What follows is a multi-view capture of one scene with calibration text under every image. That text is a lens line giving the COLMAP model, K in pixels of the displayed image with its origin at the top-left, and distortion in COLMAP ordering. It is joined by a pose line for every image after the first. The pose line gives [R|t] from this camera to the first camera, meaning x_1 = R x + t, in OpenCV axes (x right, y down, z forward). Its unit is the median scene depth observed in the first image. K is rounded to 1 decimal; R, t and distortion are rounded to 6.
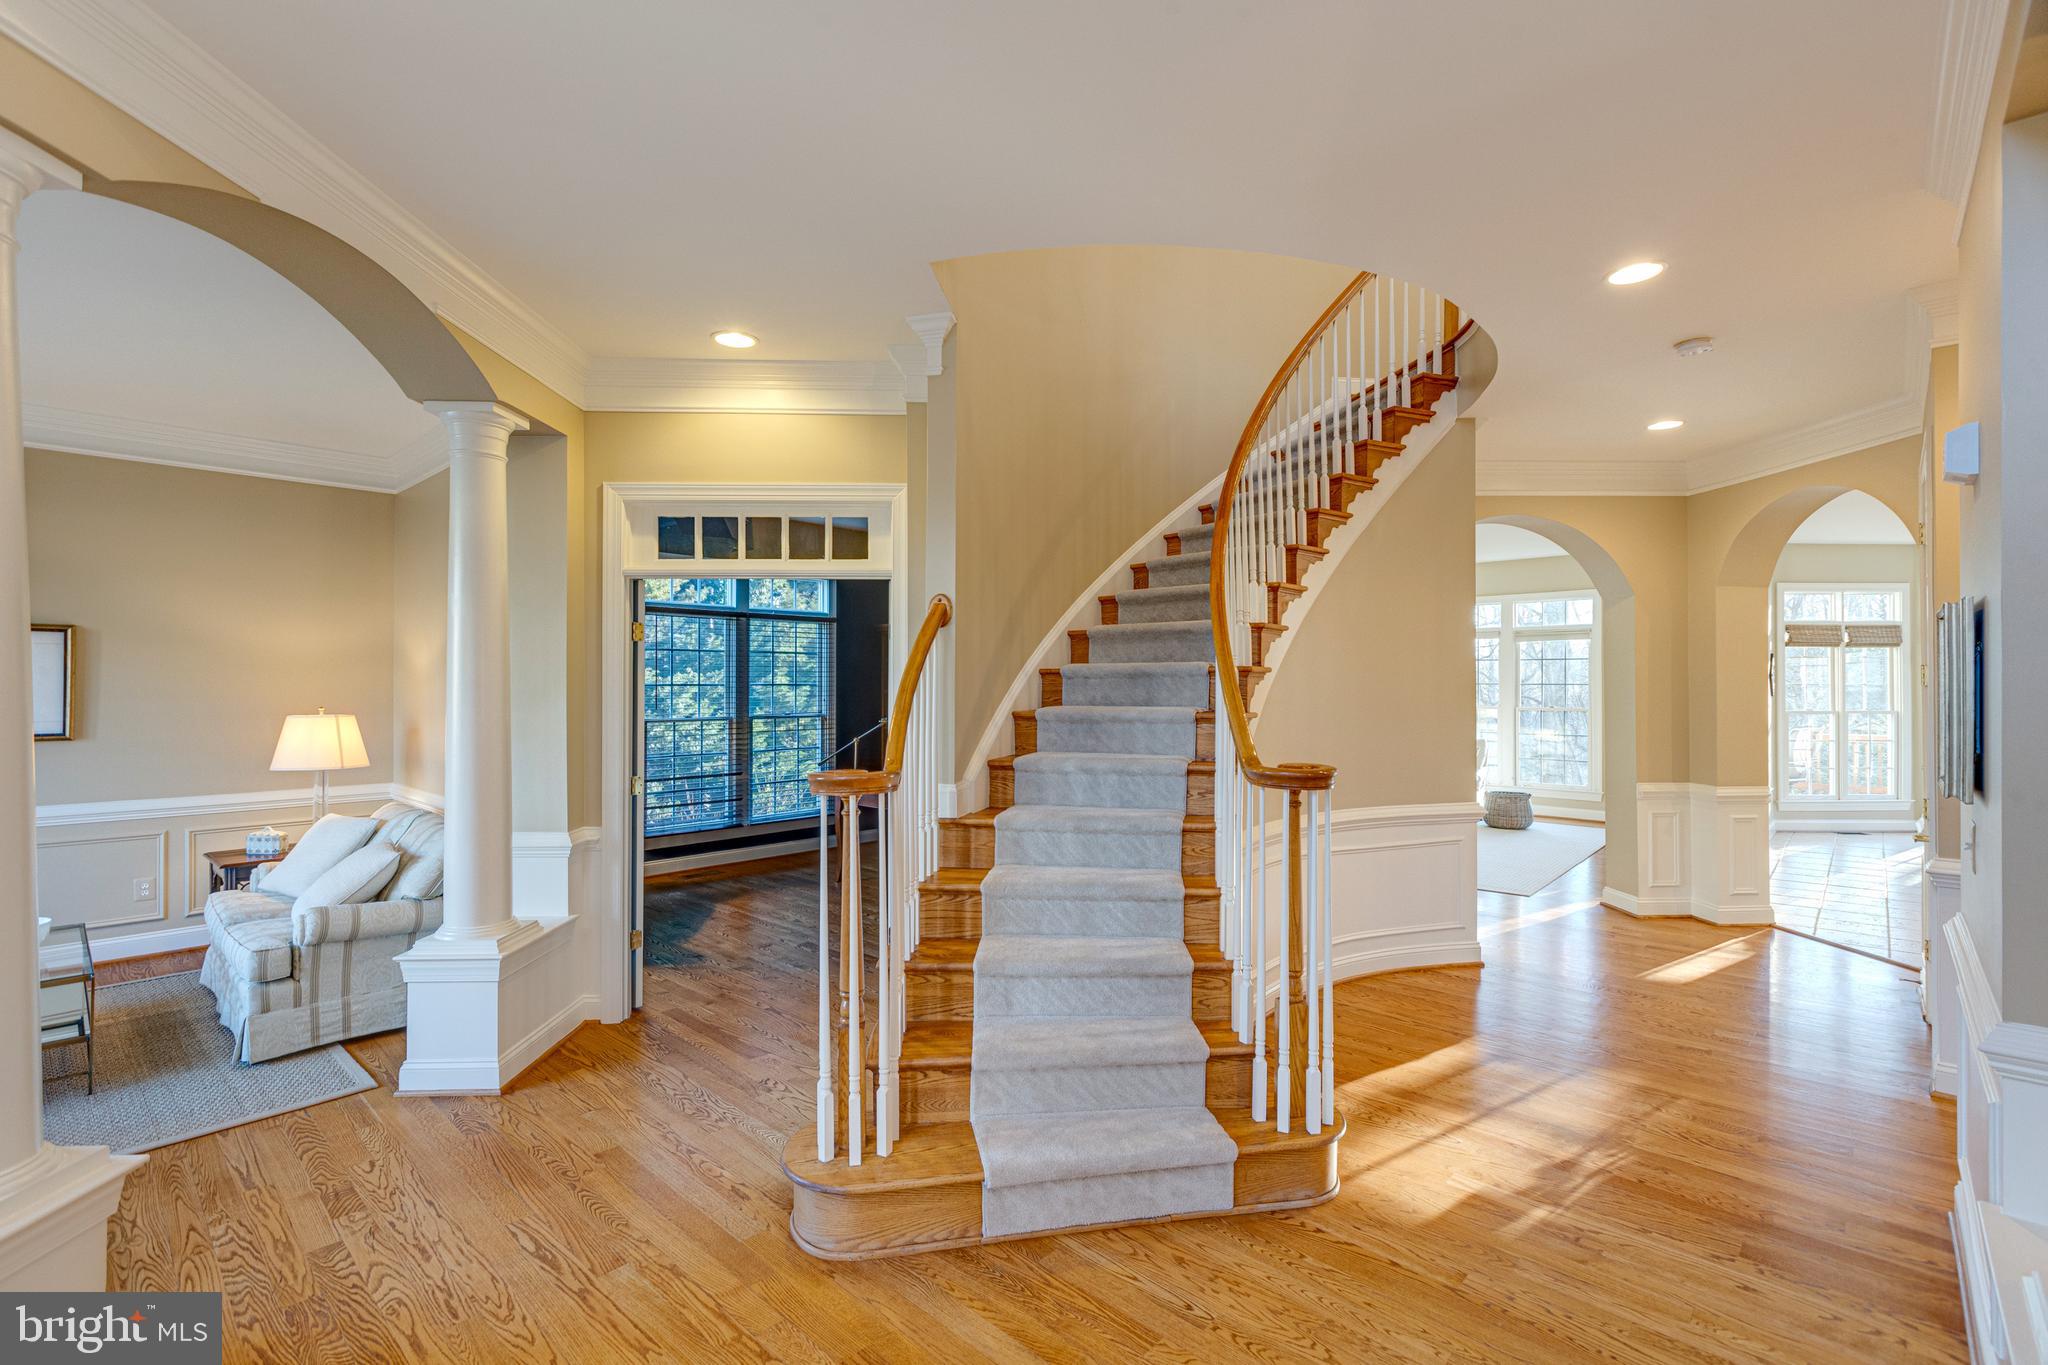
lens RADIAL K [[909.6, 0, 1027.7], [0, 909.6, 685.2], [0, 0, 1]] dist [0.005044, 0.000695]
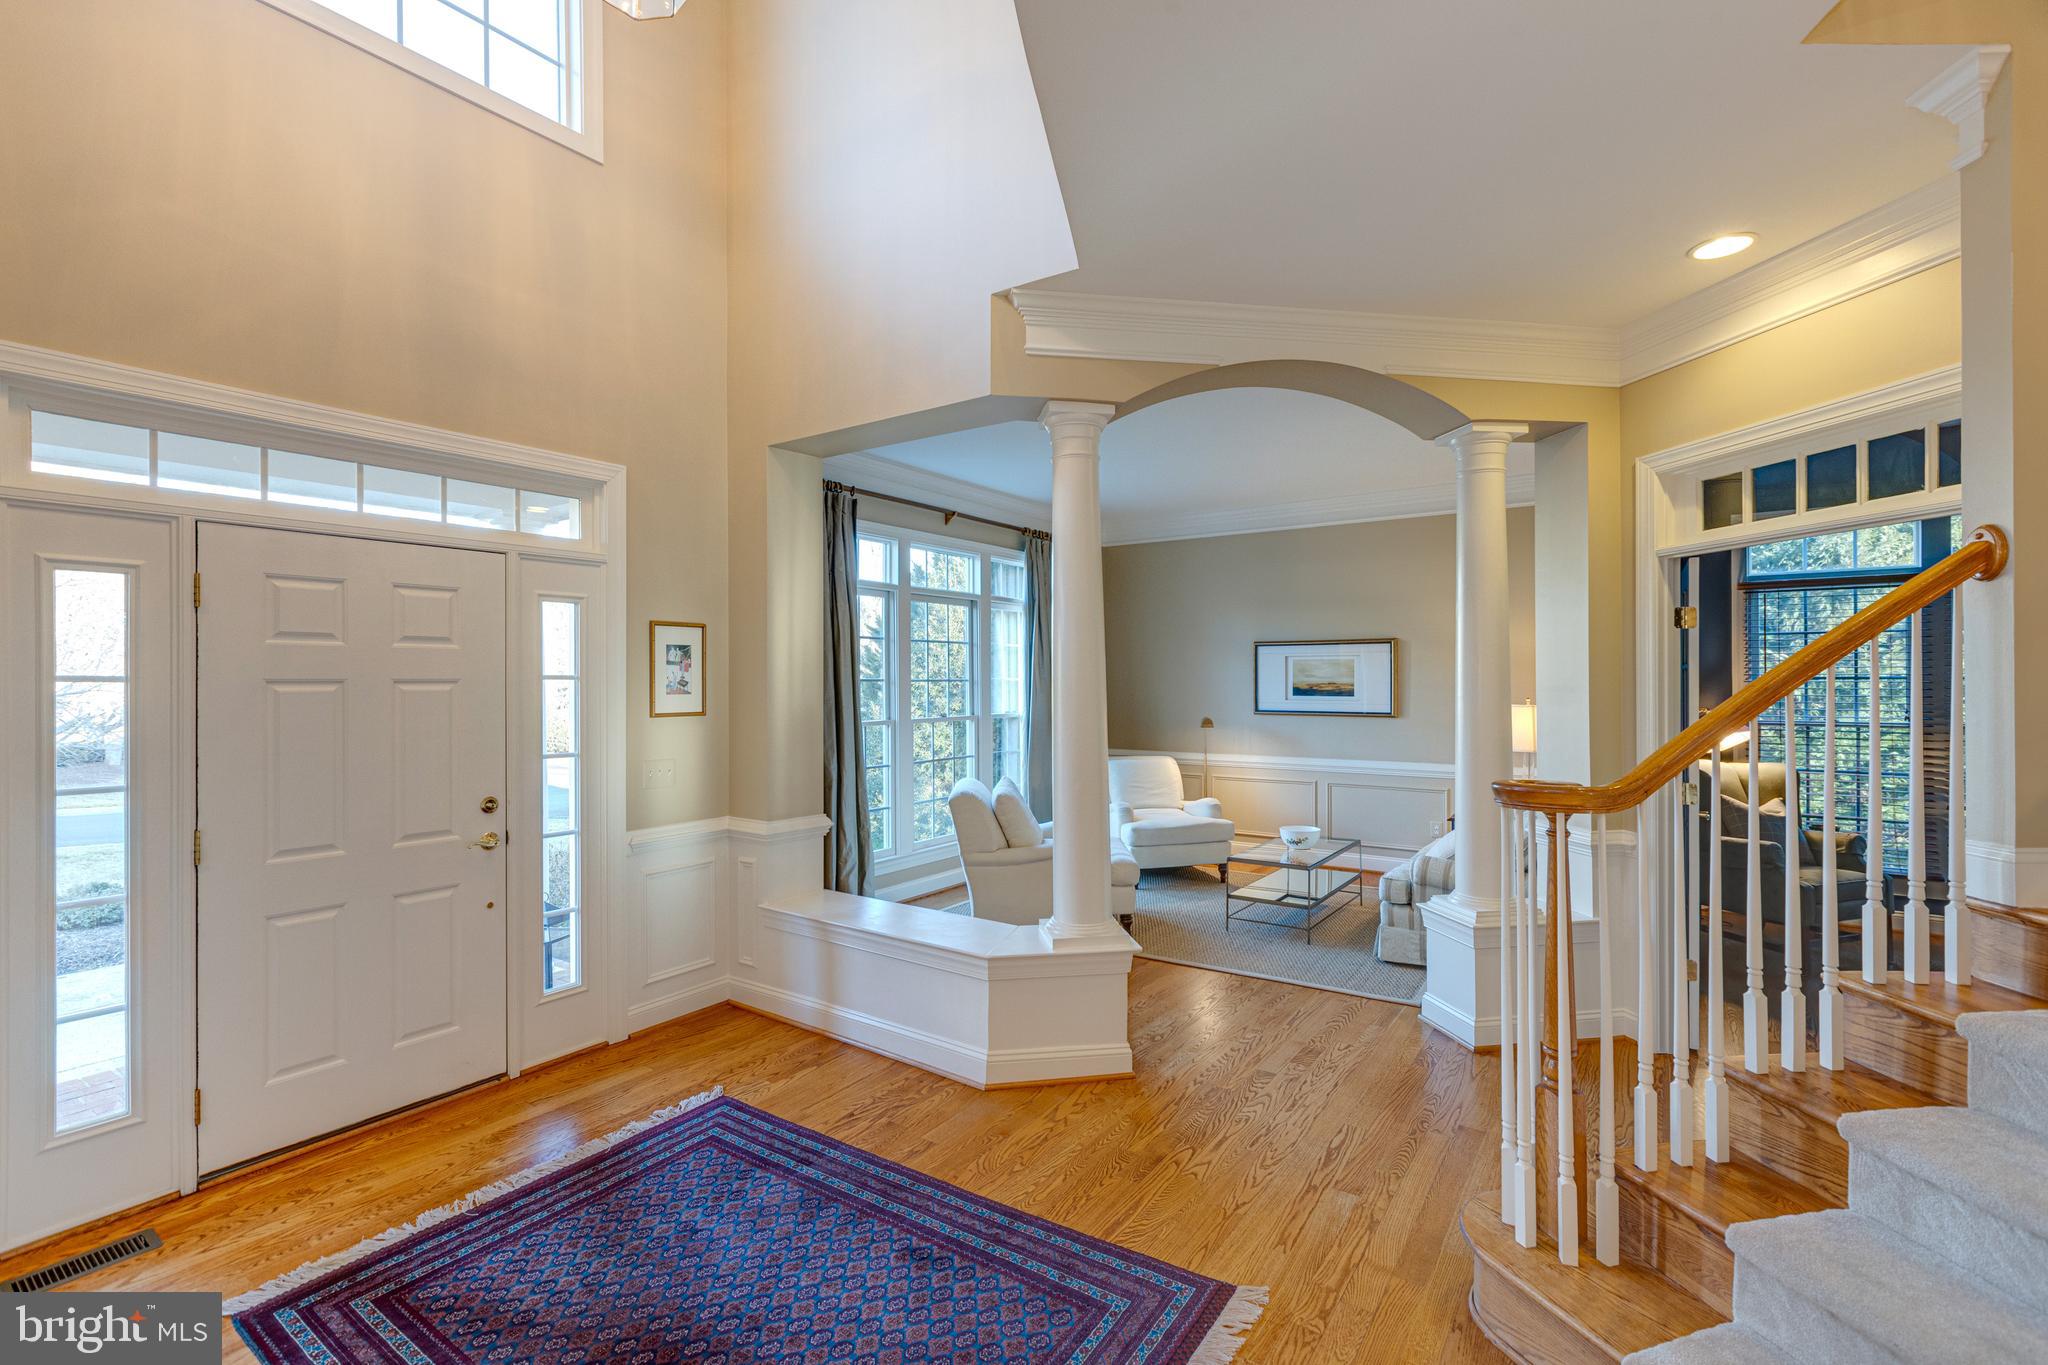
lens RADIAL K [[909.6, 0, 1027.2], [0, 909.6, 680.9], [0, 0, 1]] dist [0.005044, 0.000695]
pose [[0.139159, -0.001164, -0.990269, 0.411067], [0.005919, 0.999982, -0.000344, -0.001293], [0.990252, -0.005814, 0.139163, 0.296459]]
